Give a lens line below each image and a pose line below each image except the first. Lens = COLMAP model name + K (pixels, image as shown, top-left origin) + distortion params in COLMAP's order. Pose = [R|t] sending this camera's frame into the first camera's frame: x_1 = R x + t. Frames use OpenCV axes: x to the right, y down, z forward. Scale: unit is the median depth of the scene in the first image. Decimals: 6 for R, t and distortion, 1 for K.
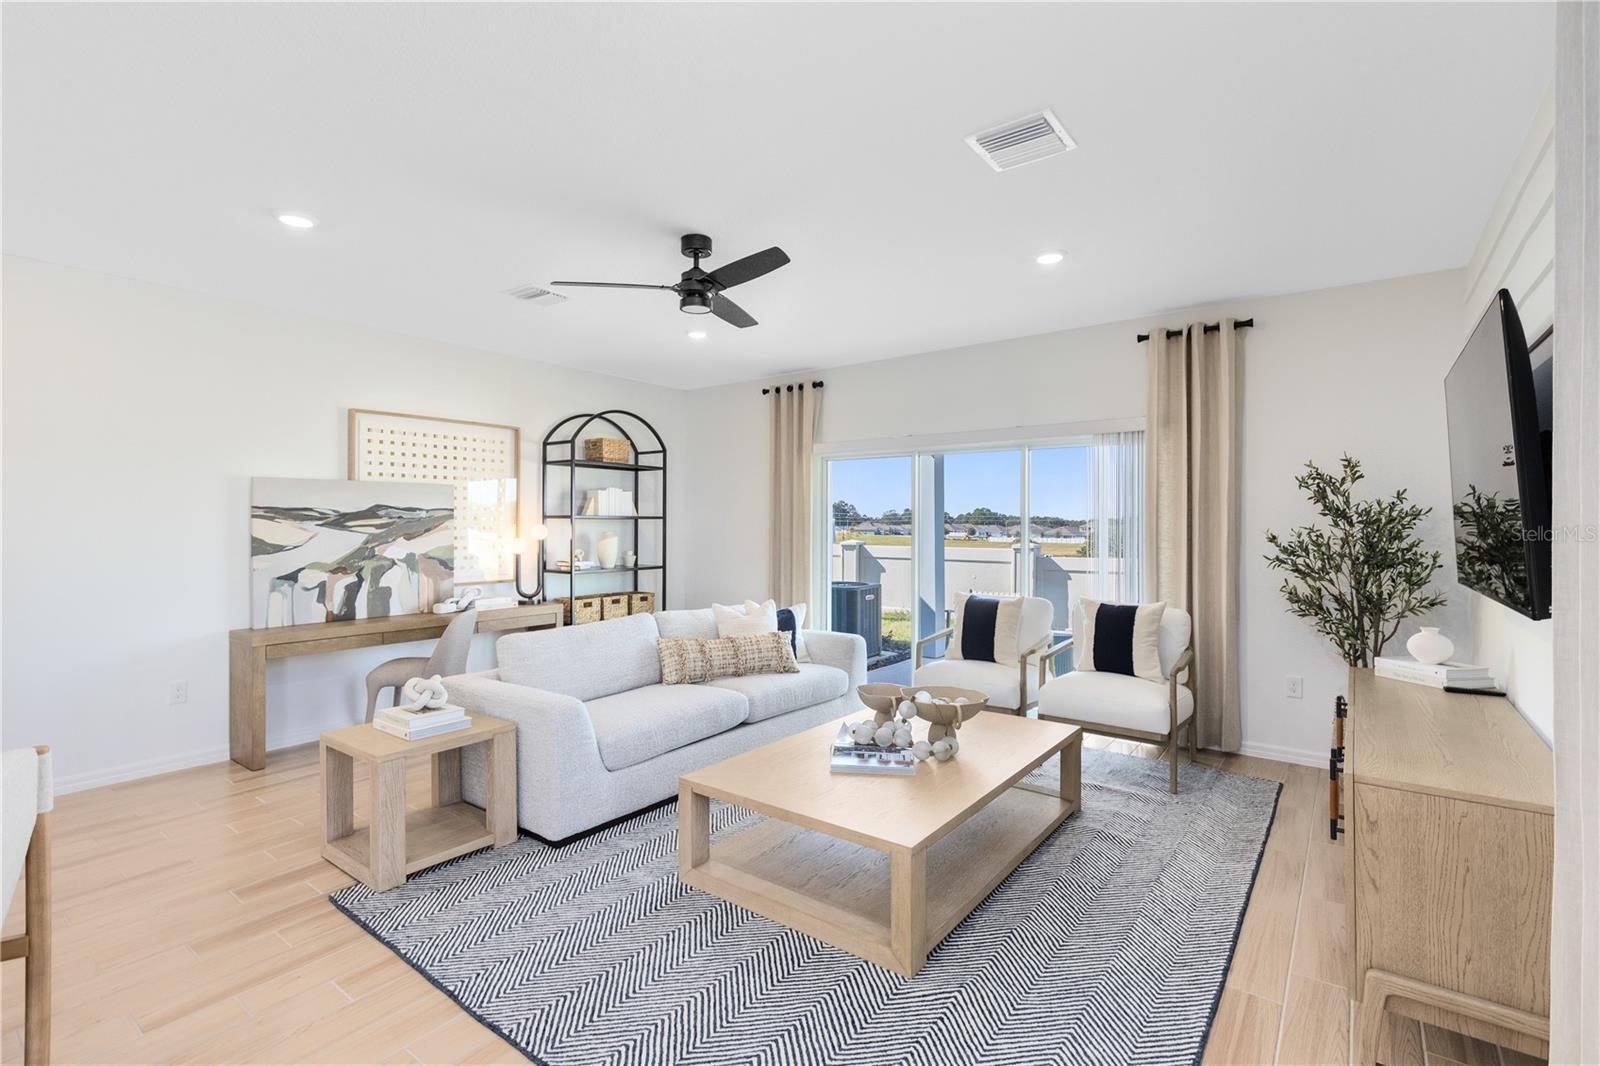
lens RADIAL K [[739.4, 0, 801.7], [0, 739.4, 519.3], [0, 0, 1]] dist [0.001706, -0.000163]
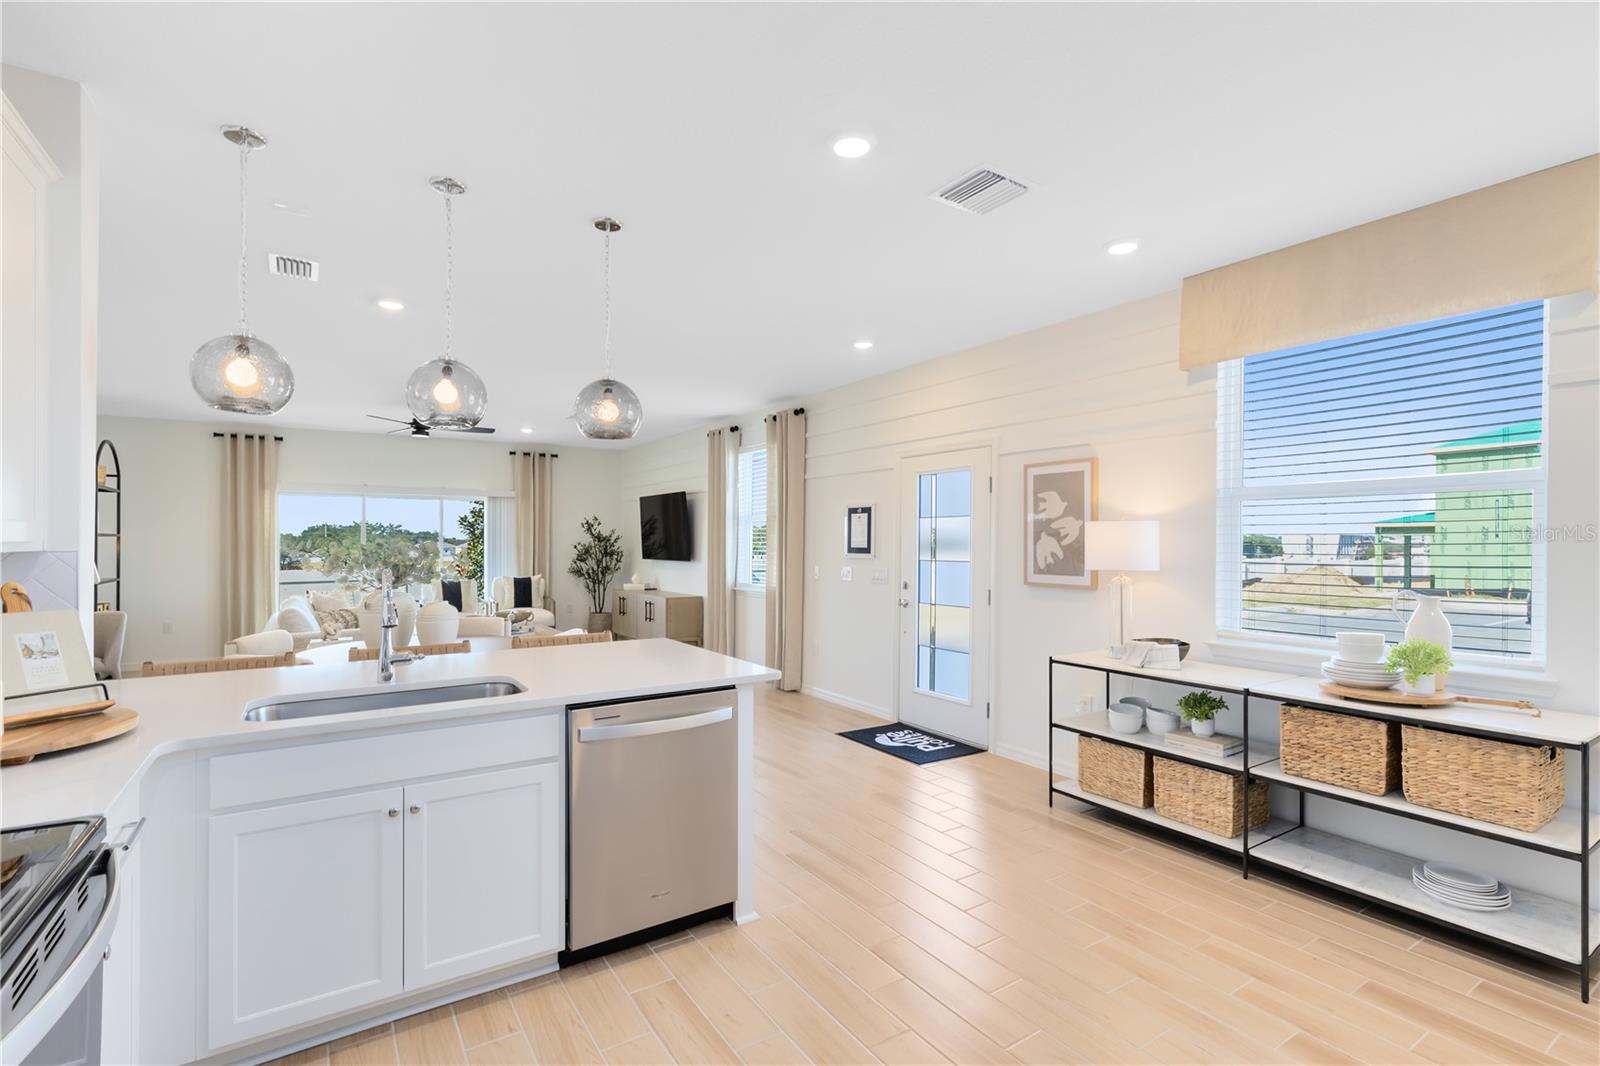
lens RADIAL K [[743.7, 0, 800.0], [0, 743.7, 540.3], [0, 0, 1]] dist [0.003835, 0.000672]
pose [[0.344360, 0.001986, 0.938835, -1.279187], [-0.006982, 0.999976, 0.000446, -0.002737], [-0.938812, -0.006709, 0.344366, -0.515870]]
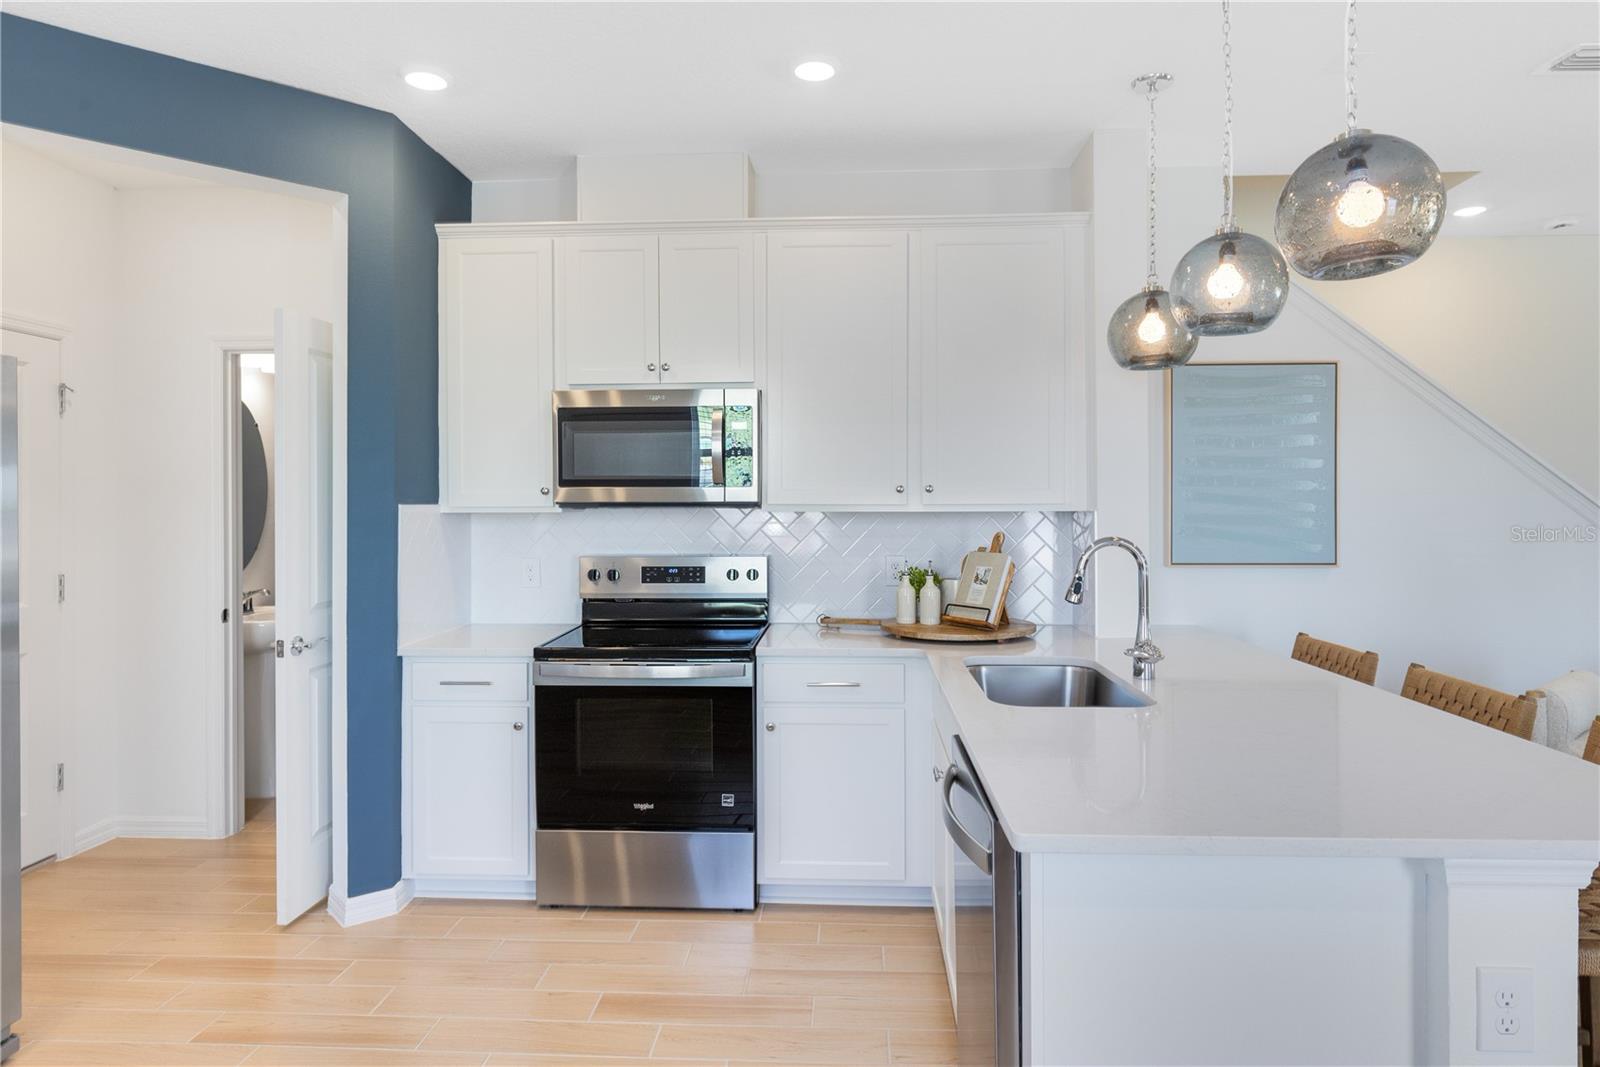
lens RADIAL K [[929.5, 0, 804.2], [0, 929.5, 504.0], [0, 0, 1]] dist [-0.003936, -0.000776]
pose [[0.554065, -0.003068, -0.832468, -0.517305], [0.008221, 0.999965, 0.001786, -0.001505], [0.832433, -0.007833, 0.554070, -0.512679]]
